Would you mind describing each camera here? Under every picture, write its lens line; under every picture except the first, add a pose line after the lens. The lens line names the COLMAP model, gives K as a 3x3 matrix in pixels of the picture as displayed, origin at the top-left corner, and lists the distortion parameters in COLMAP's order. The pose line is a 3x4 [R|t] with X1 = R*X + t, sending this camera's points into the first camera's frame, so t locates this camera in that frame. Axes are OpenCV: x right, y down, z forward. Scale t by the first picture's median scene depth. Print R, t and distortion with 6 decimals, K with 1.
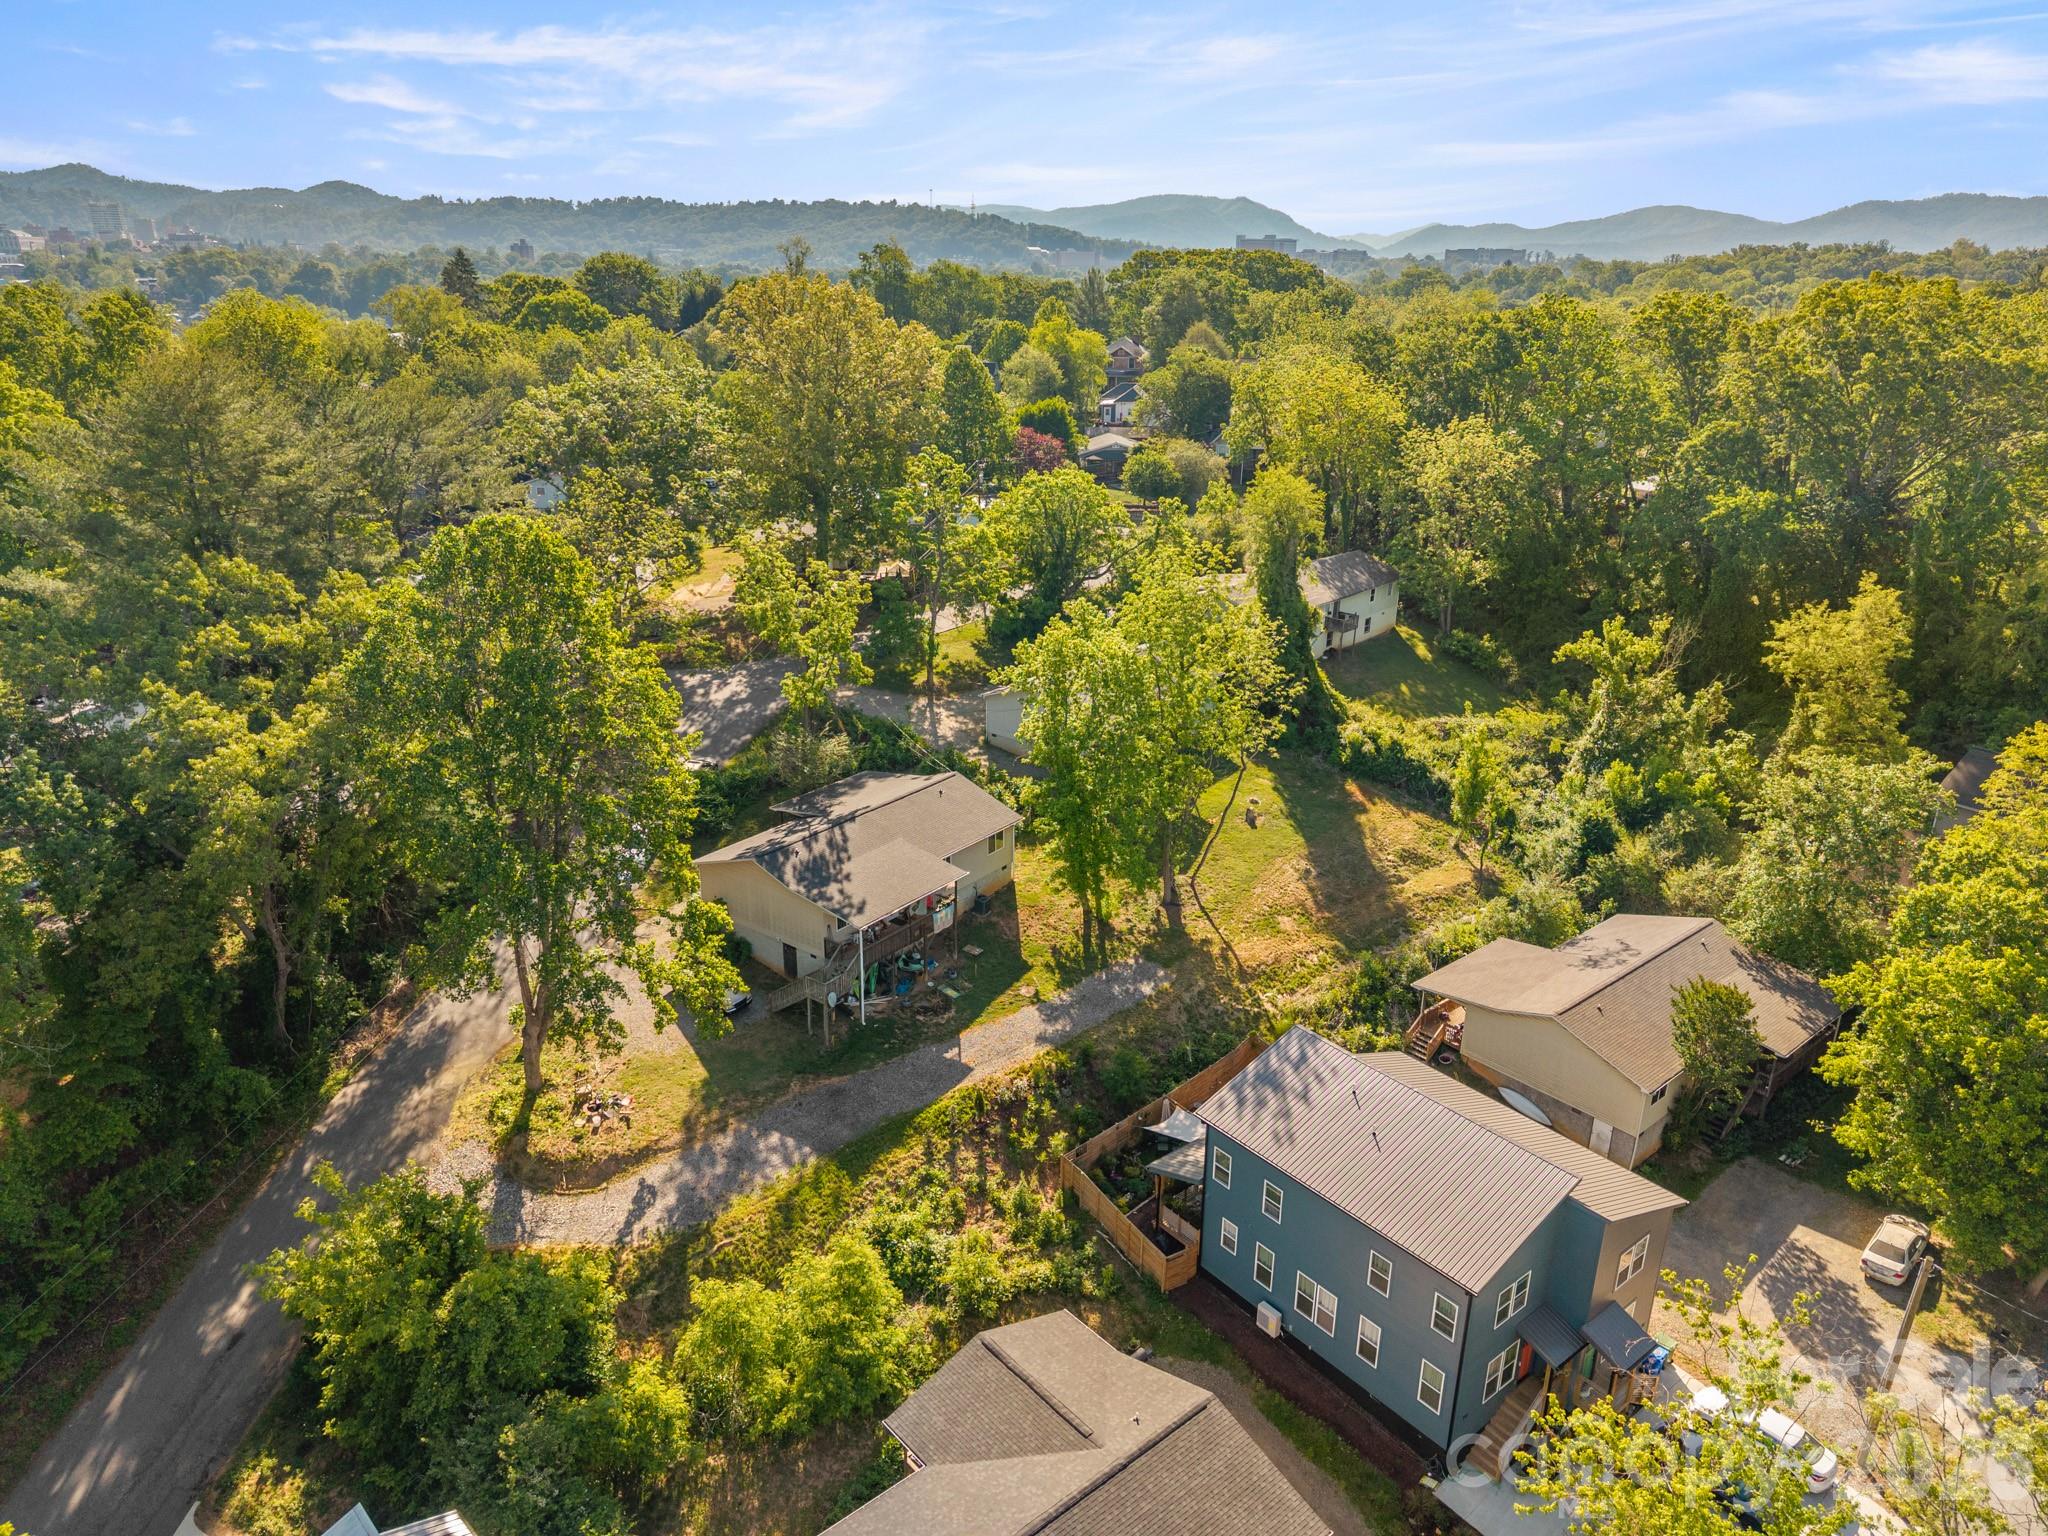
lens RADIAL K [[1386.9, 0, 1028.2], [0, 1386.9, 760.9], [0, 0, 1]] dist [0.080788, -0.115897]
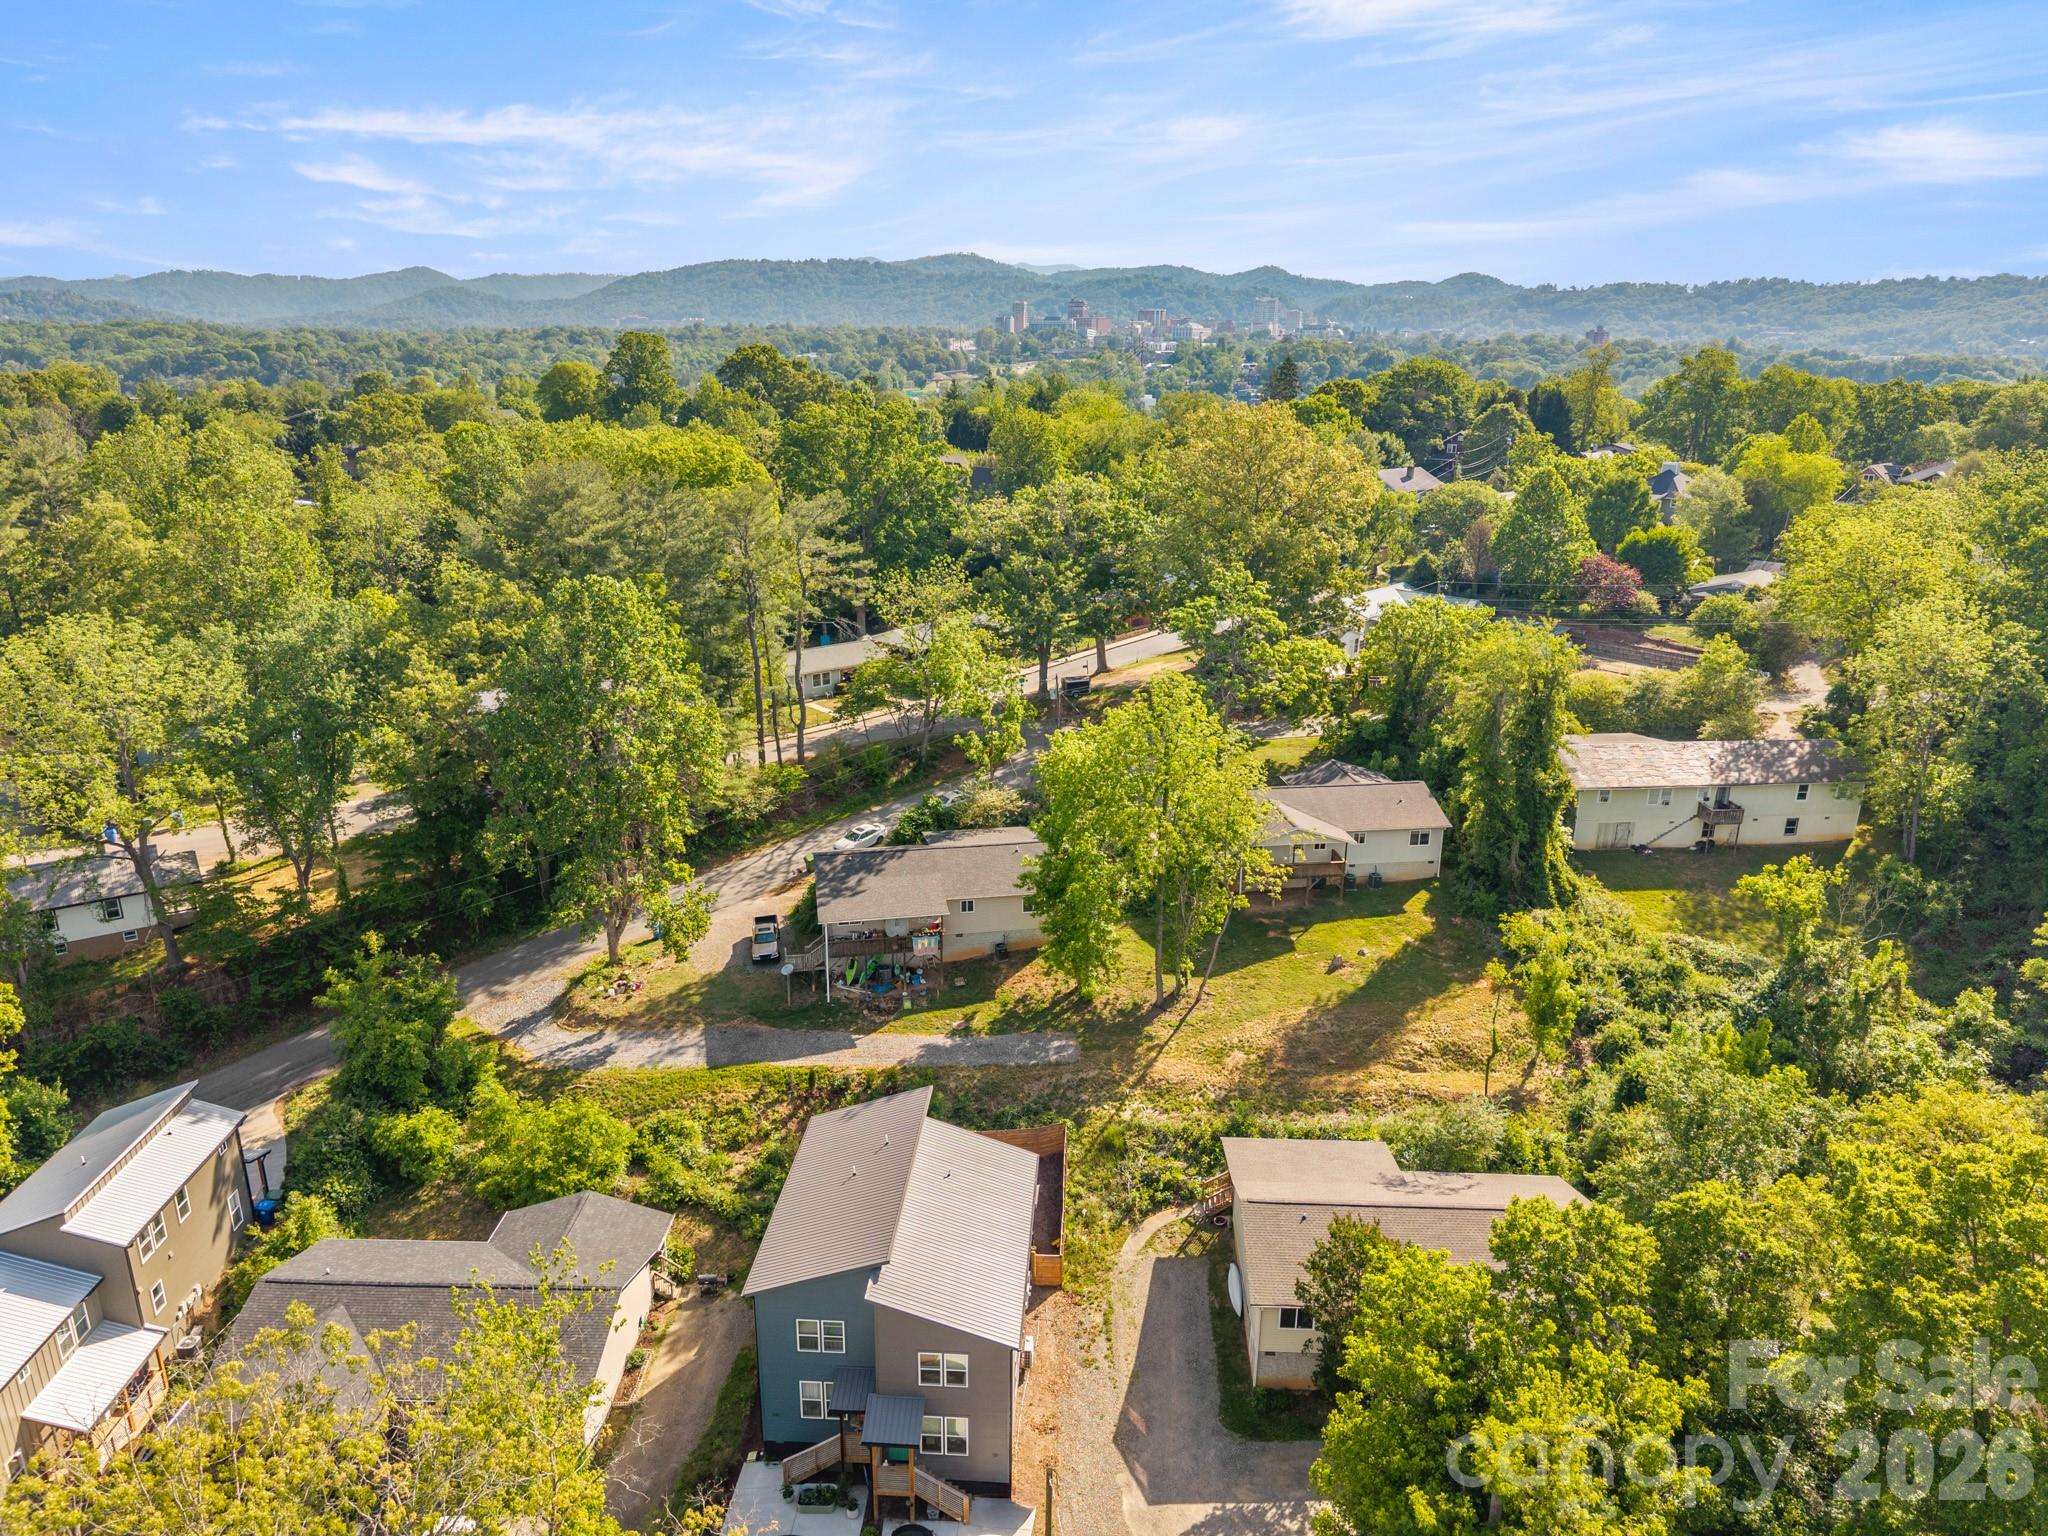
lens RADIAL K [[1382.3, 0, 1024.0], [0, 1382.3, 768.0], [0, 0, 1]] dist [0.042312, -0.040205]
pose [[0.744156, 0.199647, -0.637473, 0.694715], [-0.228797, 0.972749, 0.037564, -0.094145], [0.627601, 0.117898, 0.769556, 0.109492]]
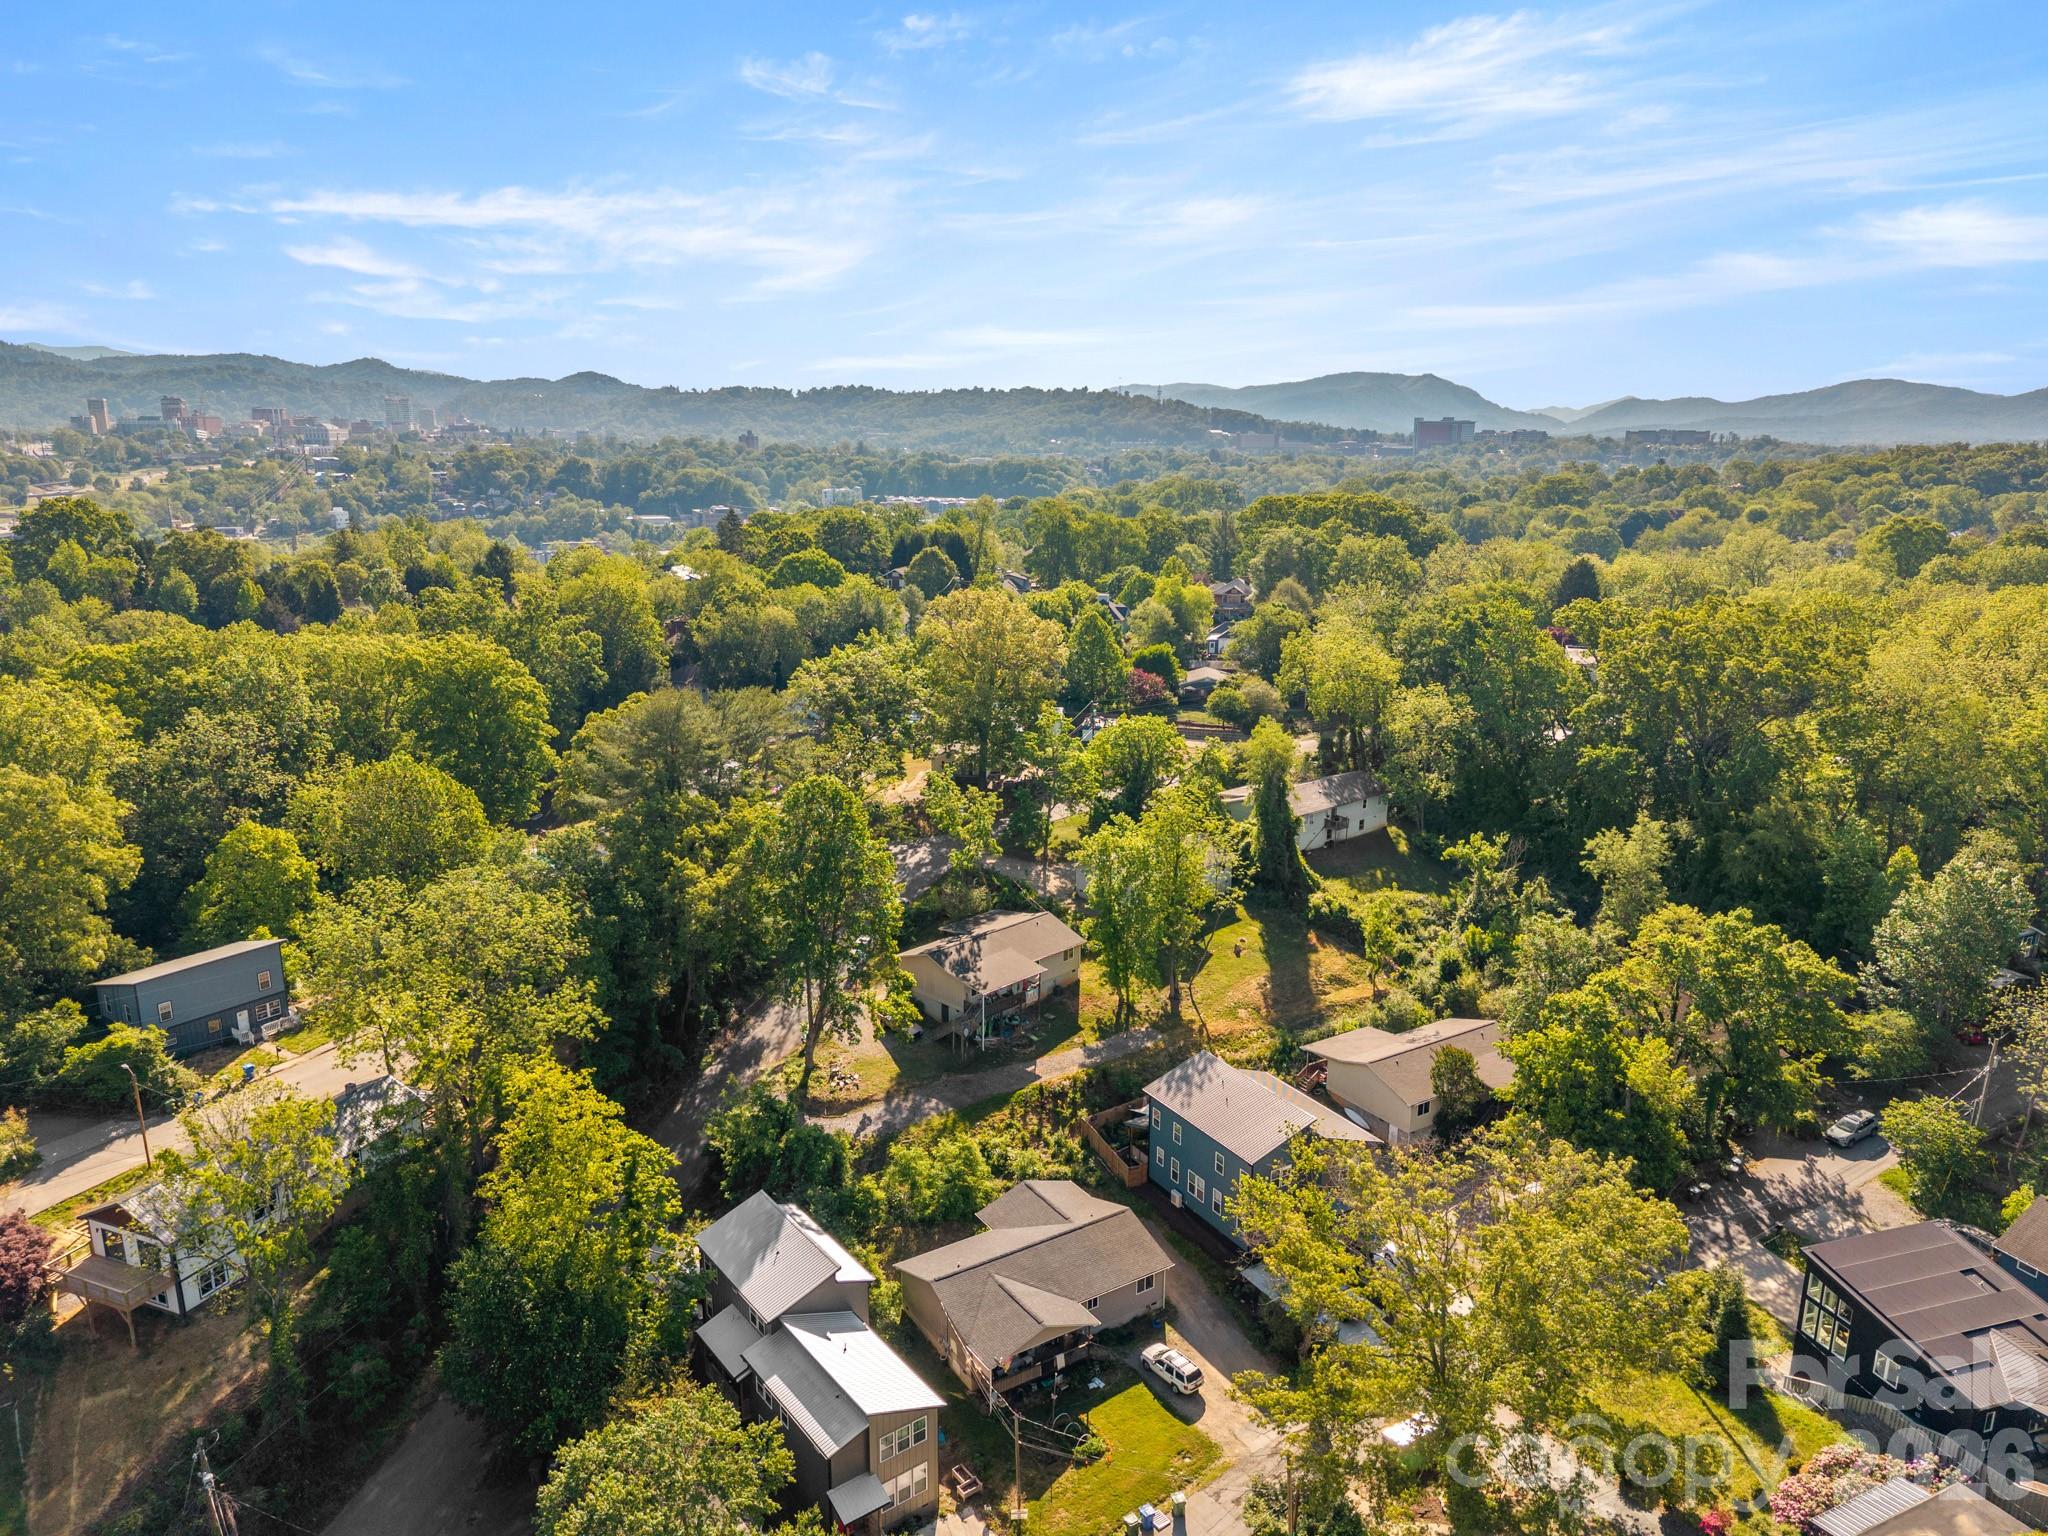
lens RADIAL K [[1386.9, 0, 1028.2], [0, 1386.9, 760.9], [0, 0, 1]] dist [0.080788, -0.115897]
pose [[0.991511, 0.027852, -0.127005, 0.139845], [-0.041887, 0.993135, -0.109213, 0.011006], [0.123091, 0.113606, 0.985871, -0.717904]]
